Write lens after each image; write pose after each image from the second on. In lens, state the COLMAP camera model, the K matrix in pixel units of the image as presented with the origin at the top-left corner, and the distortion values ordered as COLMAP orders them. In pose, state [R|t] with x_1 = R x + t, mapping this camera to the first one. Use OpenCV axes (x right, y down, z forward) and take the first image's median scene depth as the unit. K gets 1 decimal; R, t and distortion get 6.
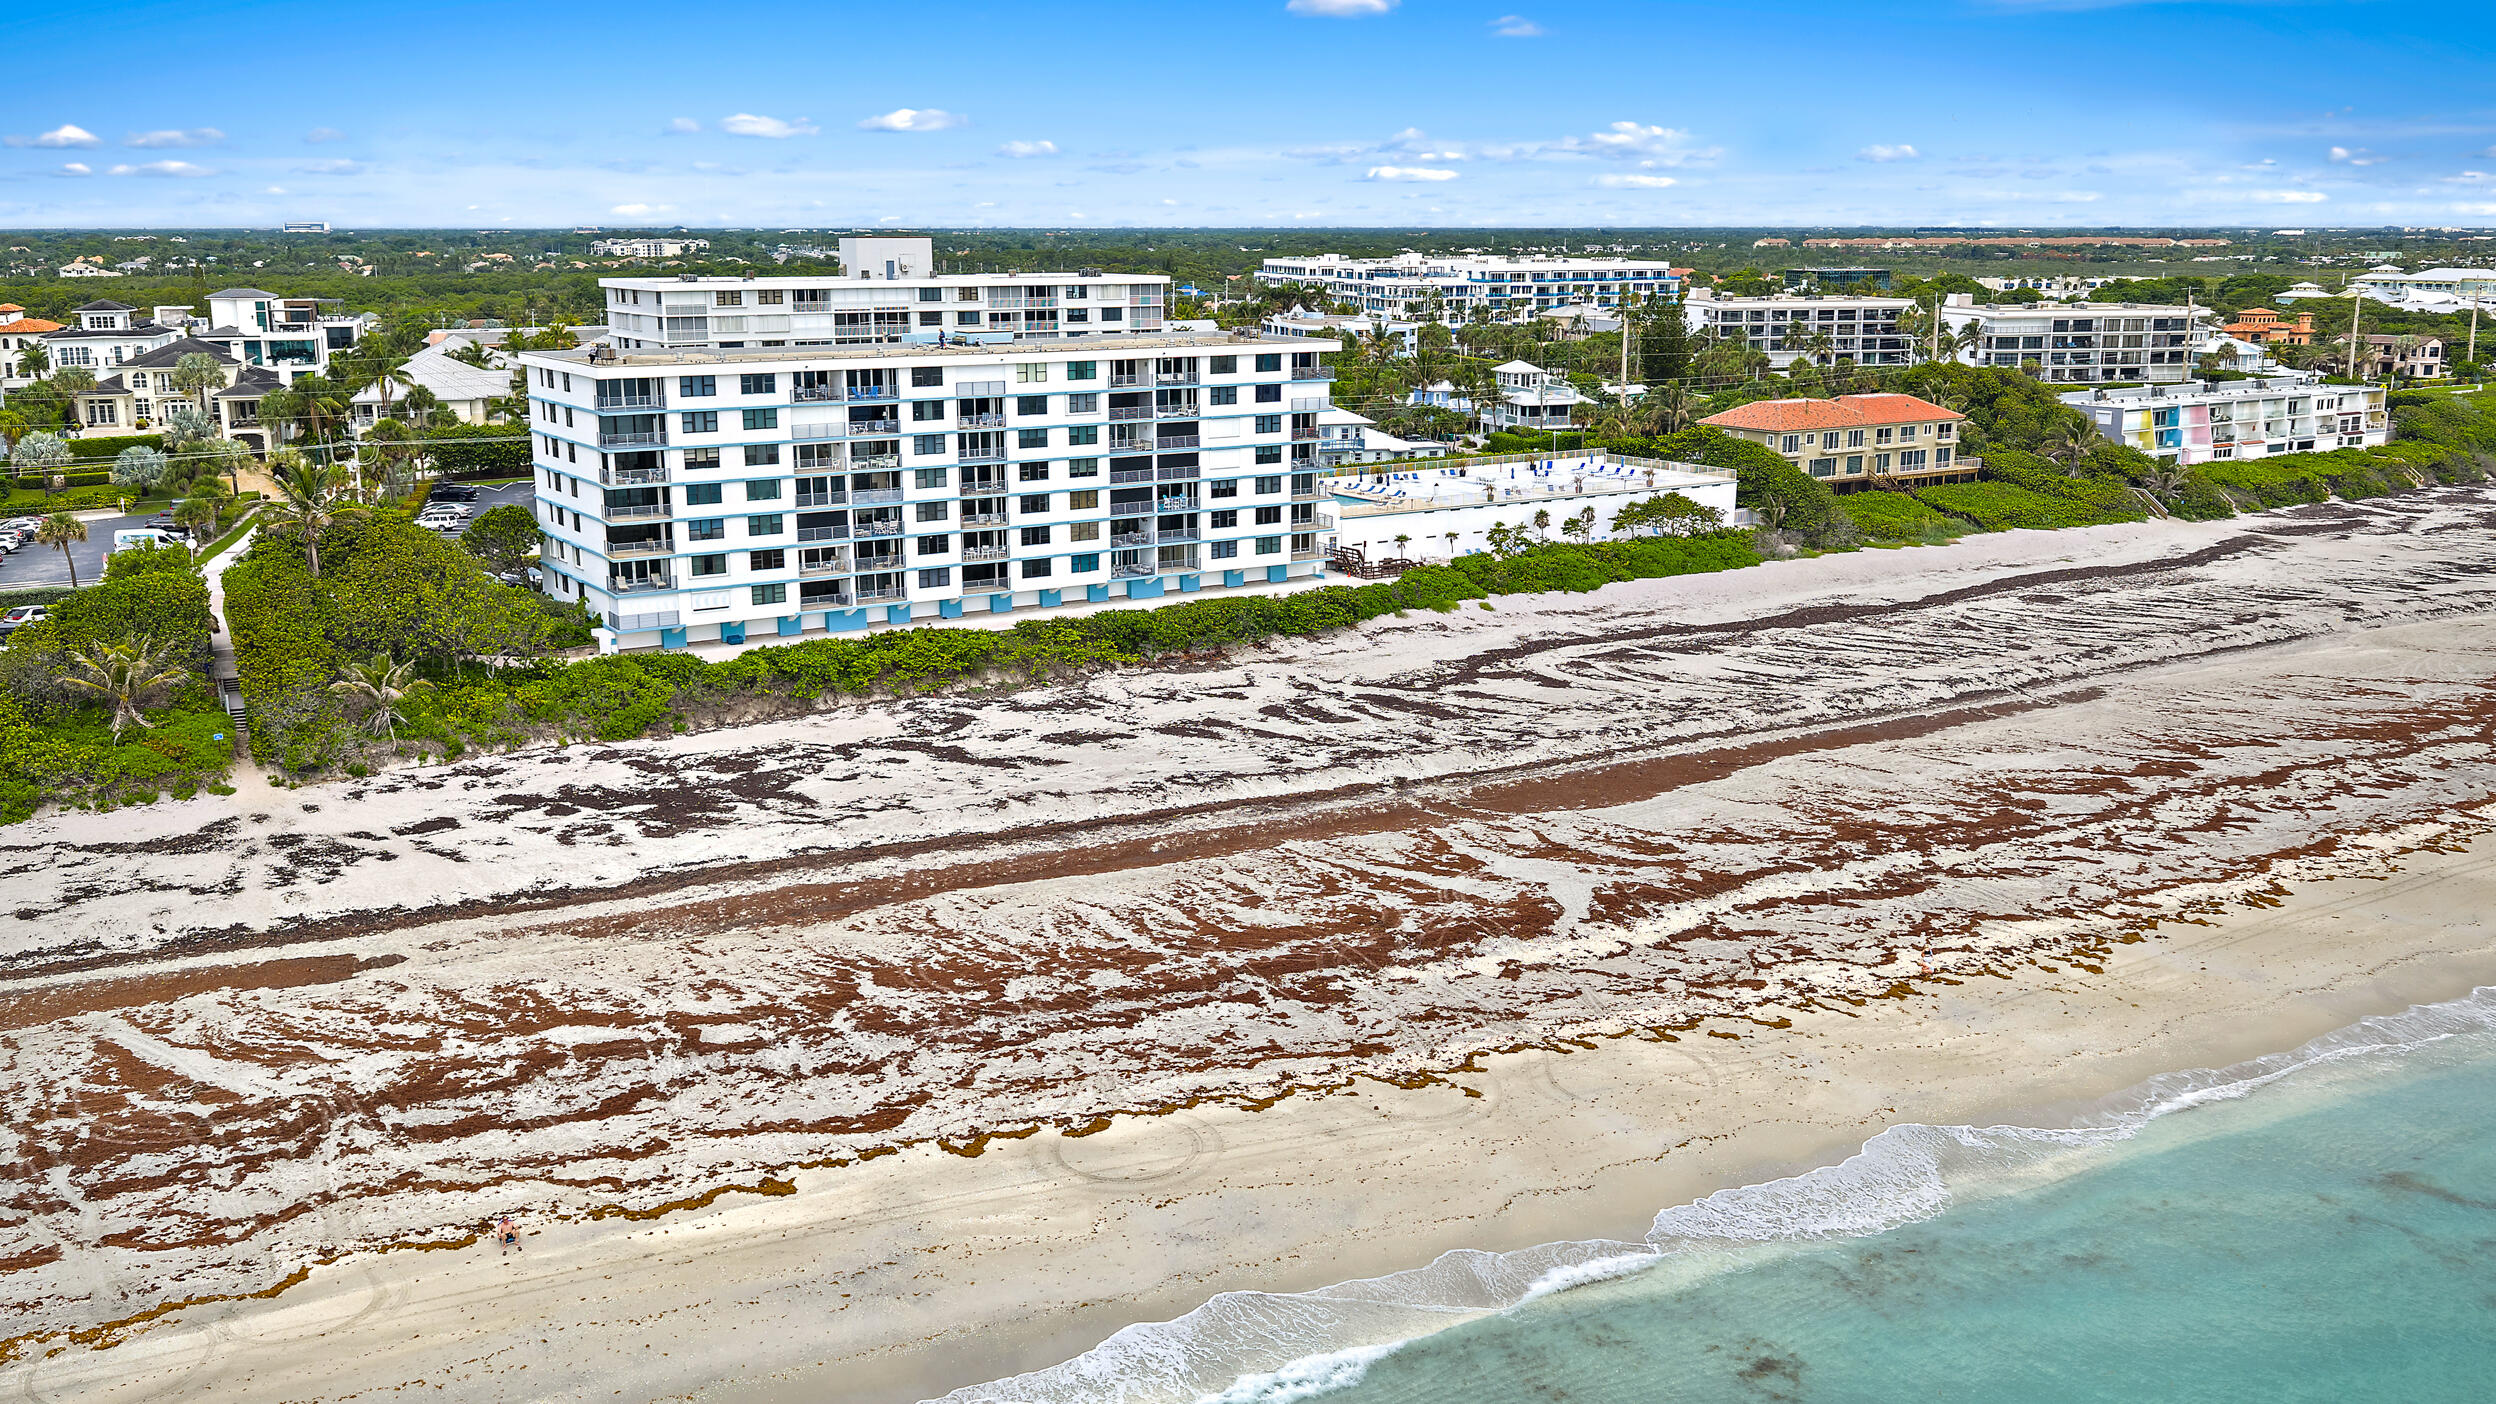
lens RADIAL K [[2144.0, 0, 1248.0], [0, 2144.0, 702.0], [0, 0, 1]] dist [0.039949, -0.089889]
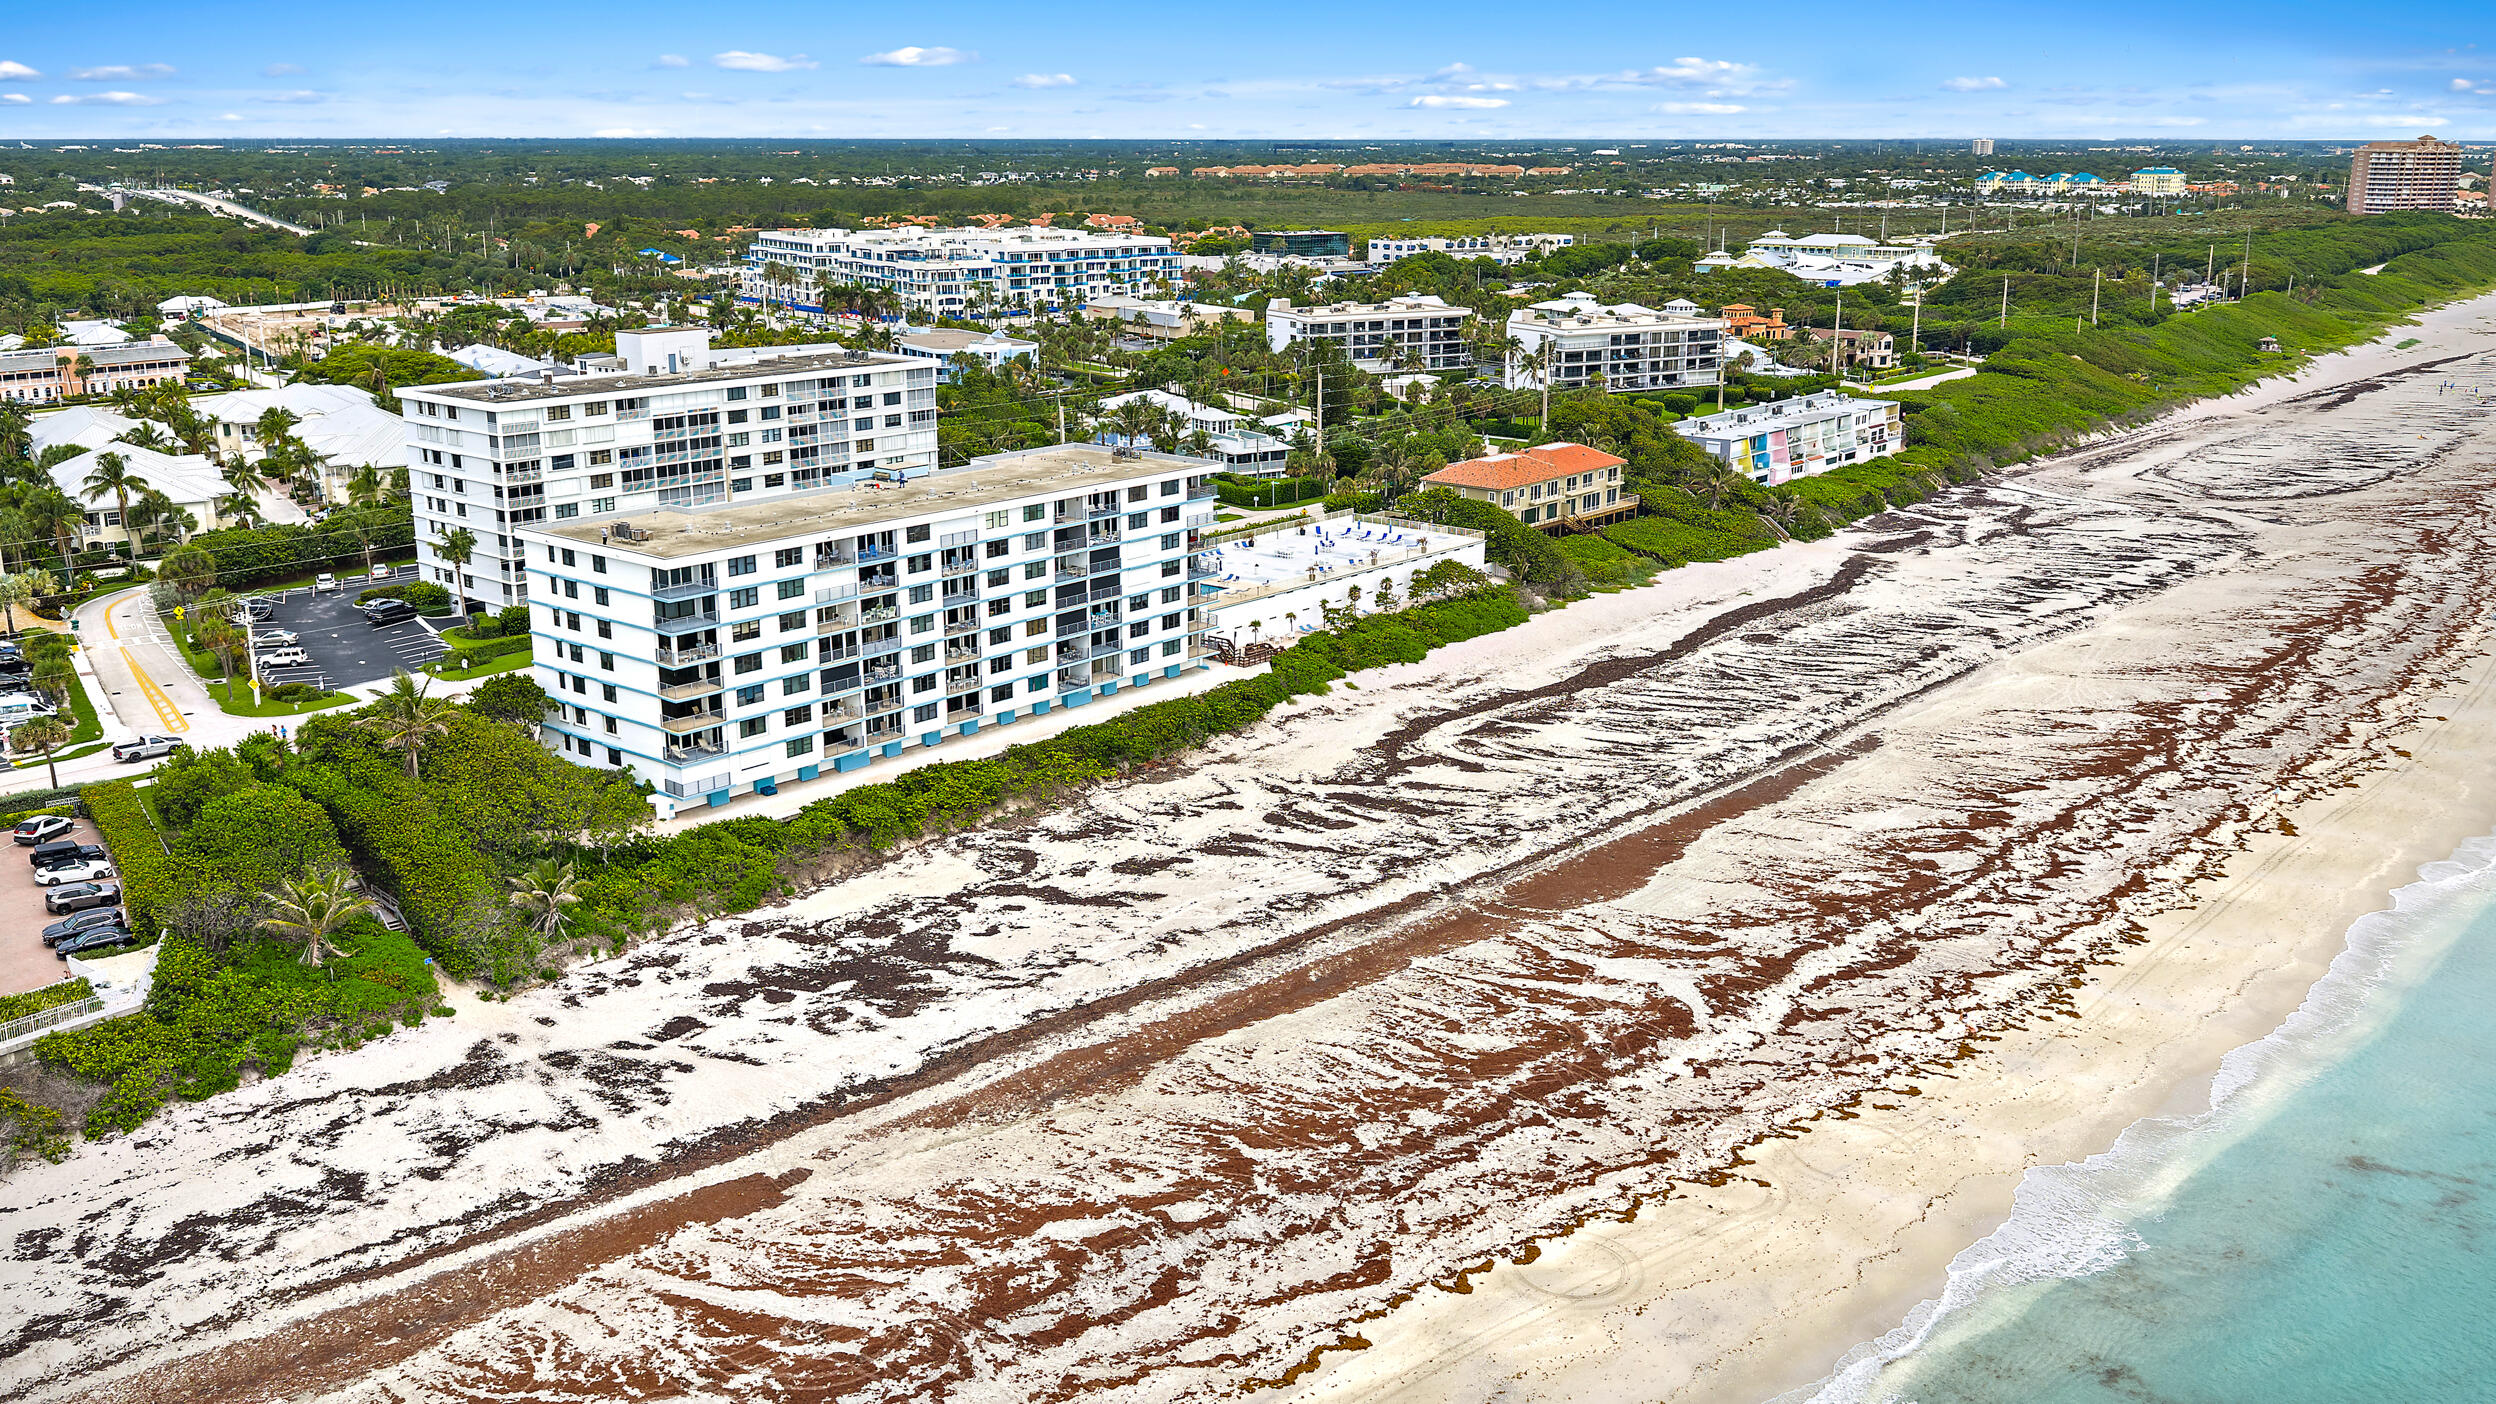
lens RADIAL K [[2146.9, 0, 1248.0], [0, 2146.9, 702.0], [0, 0, 1]] dist [0.064166, -0.212590]
pose [[0.957727, -0.073074, 0.278244, -0.299632], [0.061855, 0.996886, 0.048902, -0.109076], [-0.280951, -0.029624, 0.959265, -0.100259]]
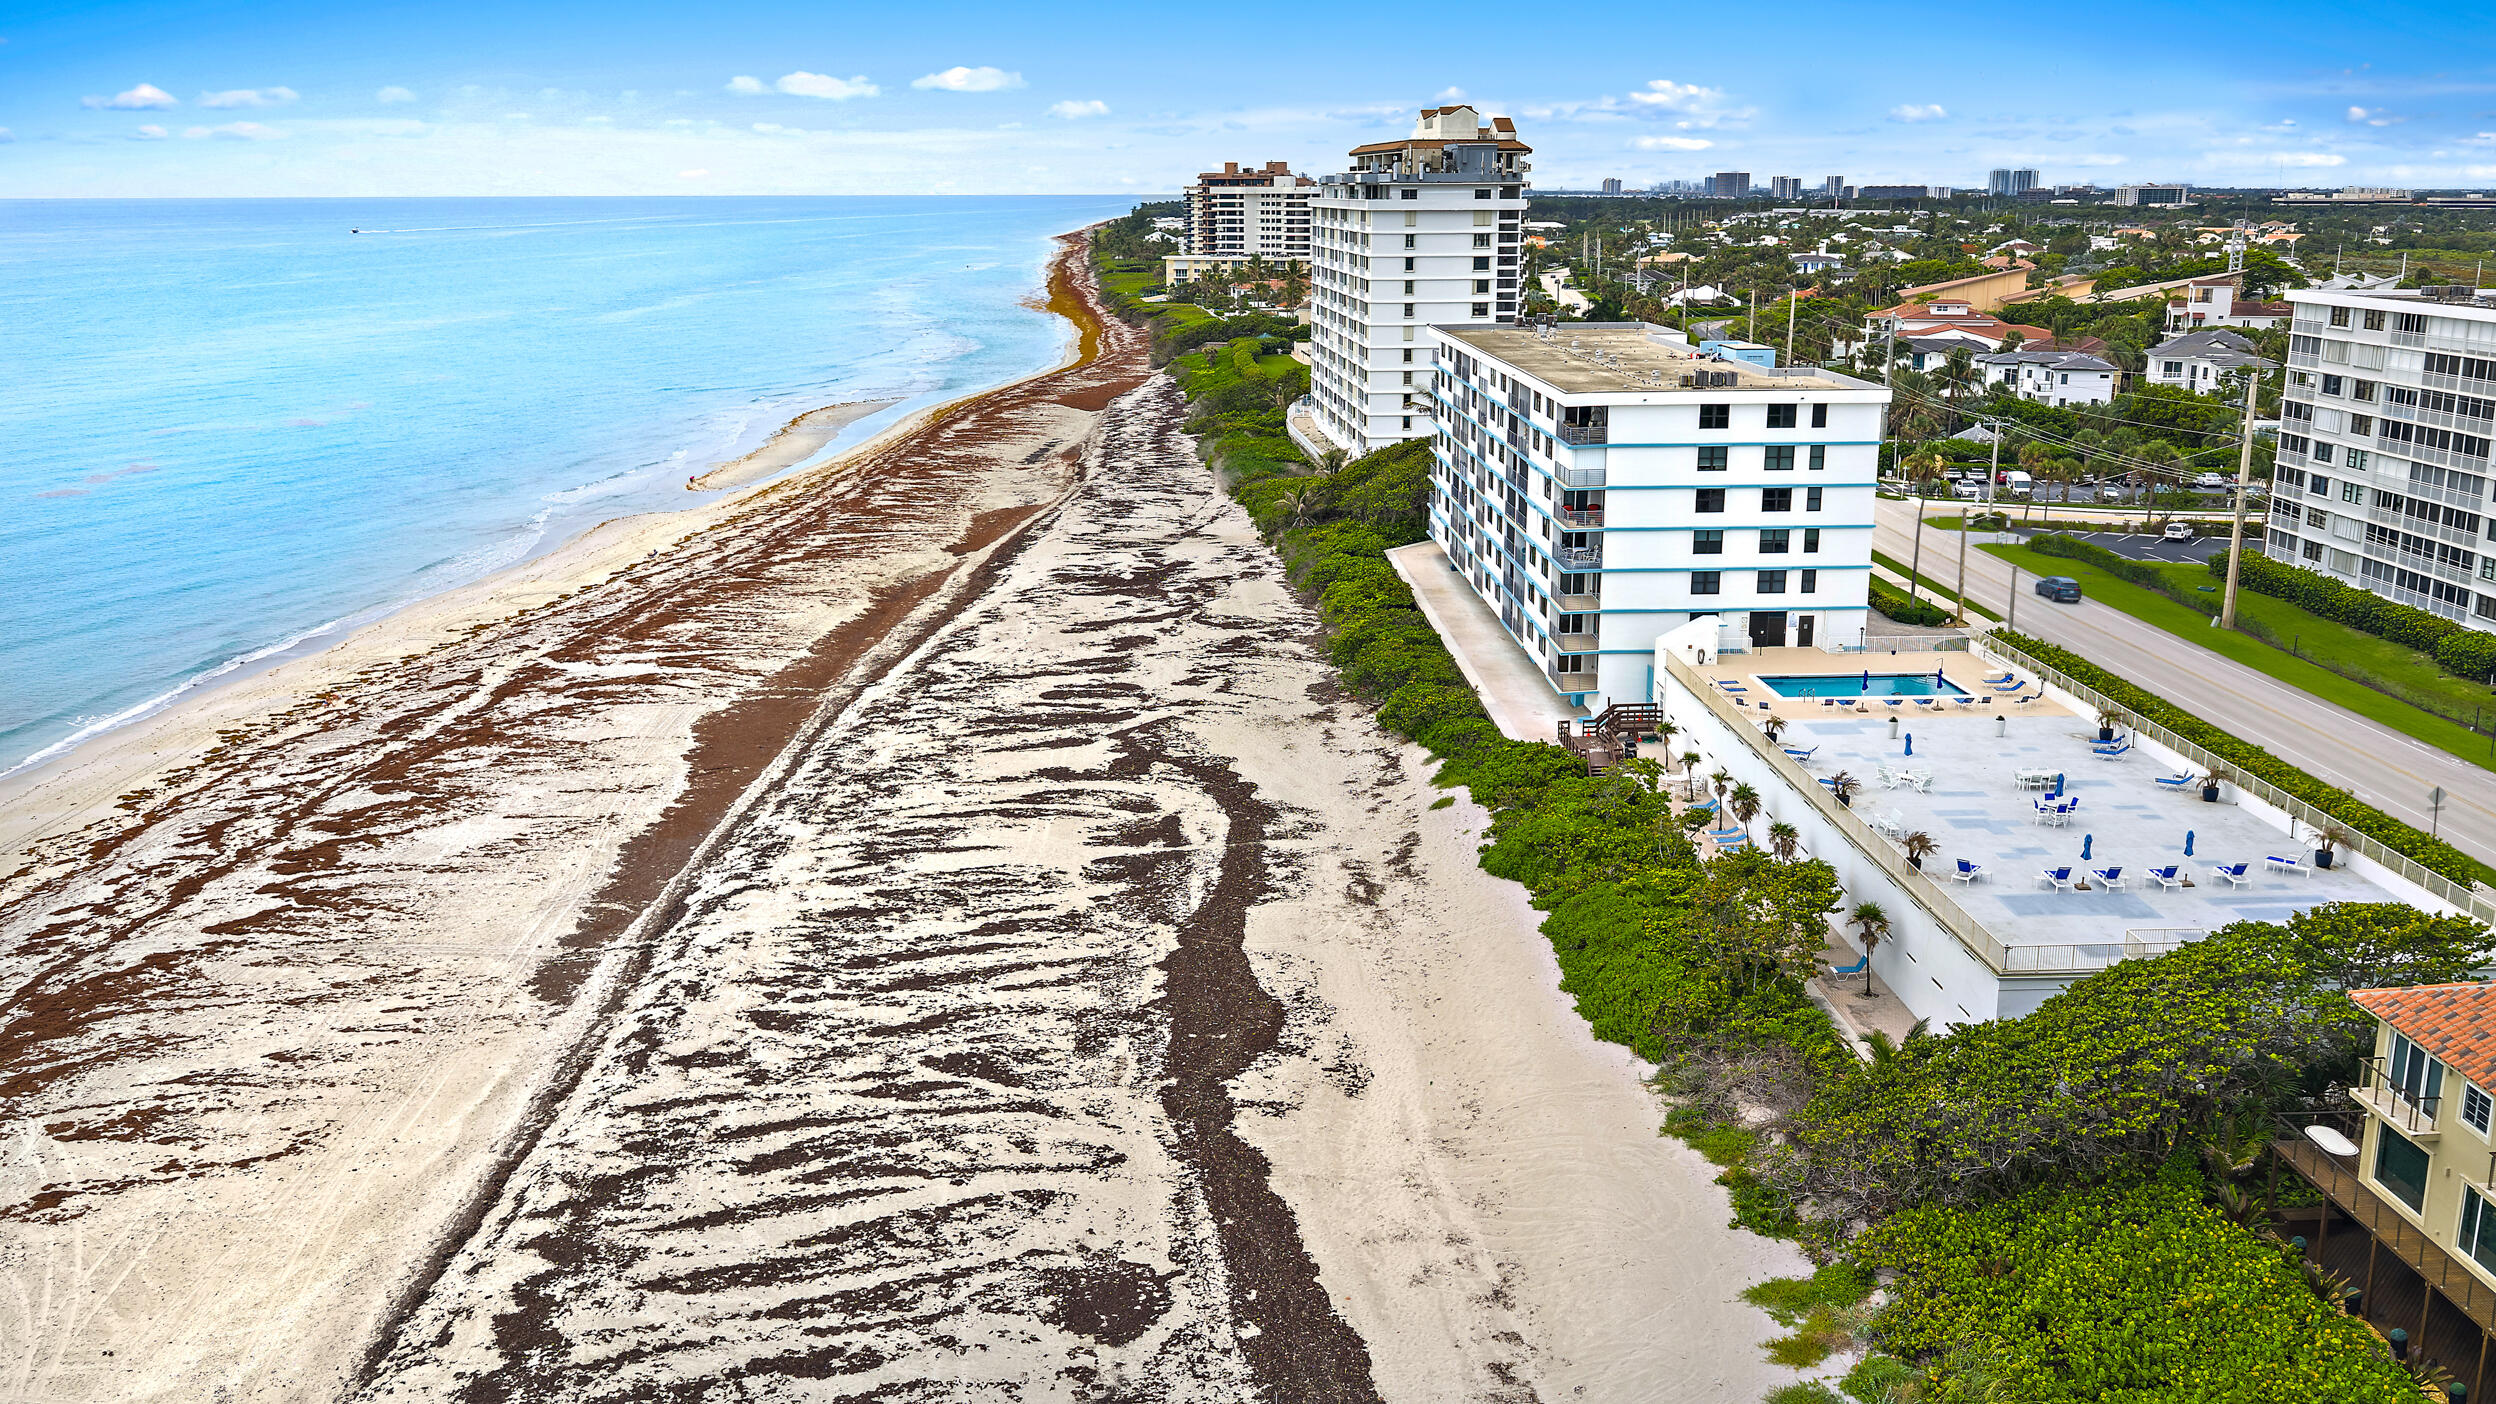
lens RADIAL K [[2056.7, 0, 1248.0], [0, 2056.7, 702.0], [0, 0, 1]] dist [0.034882, -0.069045]
pose [[-0.510716, 0.210102, -0.833682, 0.765310], [-0.183971, 0.920514, 0.344686, -0.323474], [0.839835, 0.329410, -0.431469, 1.386877]]
